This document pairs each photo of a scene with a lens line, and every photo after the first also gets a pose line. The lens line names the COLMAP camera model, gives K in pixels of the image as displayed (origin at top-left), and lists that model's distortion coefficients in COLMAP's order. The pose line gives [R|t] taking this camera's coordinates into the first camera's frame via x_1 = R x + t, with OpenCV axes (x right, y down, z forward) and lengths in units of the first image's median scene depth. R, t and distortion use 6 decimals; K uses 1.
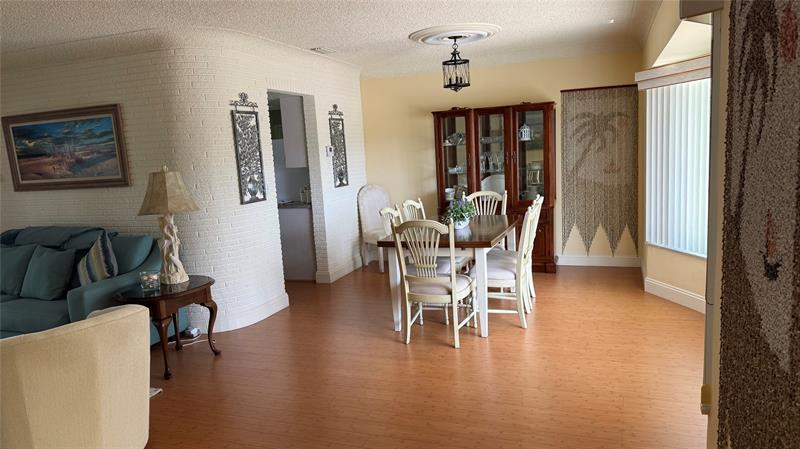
lens RADIAL K [[560.2, 0, 398.6], [0, 560.2, 224.5], [0, 0, 1]] dist [0.097237, -0.128411]
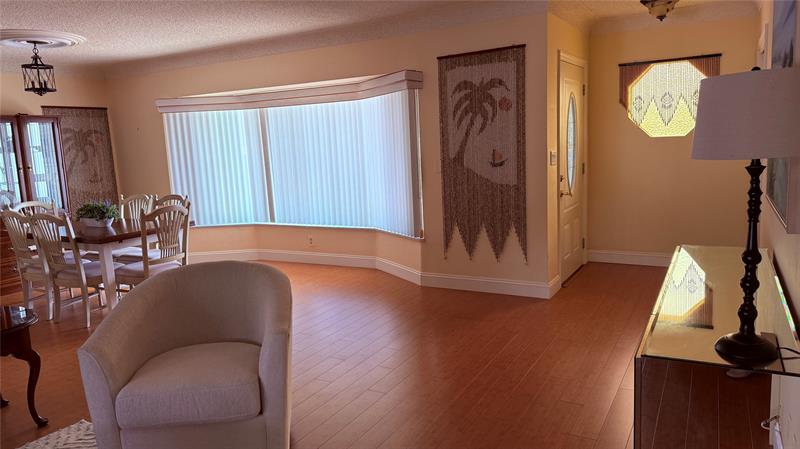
lens RADIAL K [[560.2, 0, 399.0], [0, 560.2, 225.1], [0, 0, 1]] dist [0.097237, -0.128411]
pose [[0.174769, -0.100715, 0.979445, -0.818208], [0.175372, 0.982033, 0.069688, 0.026054], [-0.968865, 0.159588, 0.189292, 0.254814]]
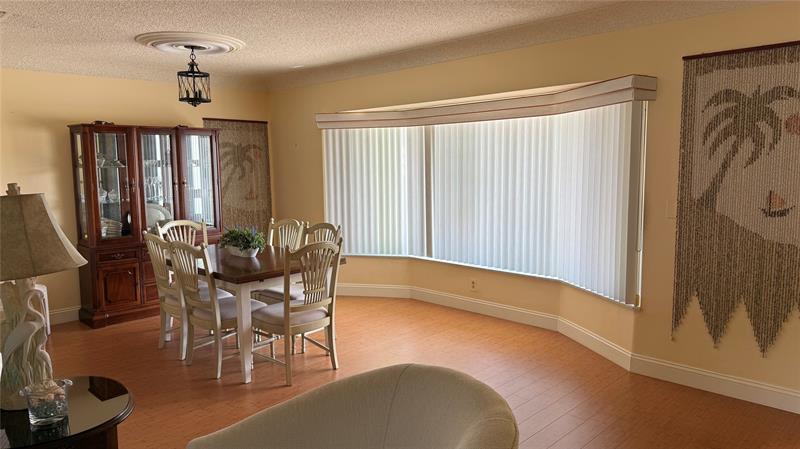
lens RADIAL K [[560.2, 0, 398.9], [0, 560.2, 226.8], [0, 0, 1]] dist [0.097237, -0.128411]
pose [[0.418441, -0.056556, 0.906482, -0.607694], [0.117068, 0.993092, 0.007920, -0.019612], [-0.900668, 0.102806, 0.422171, 0.371133]]
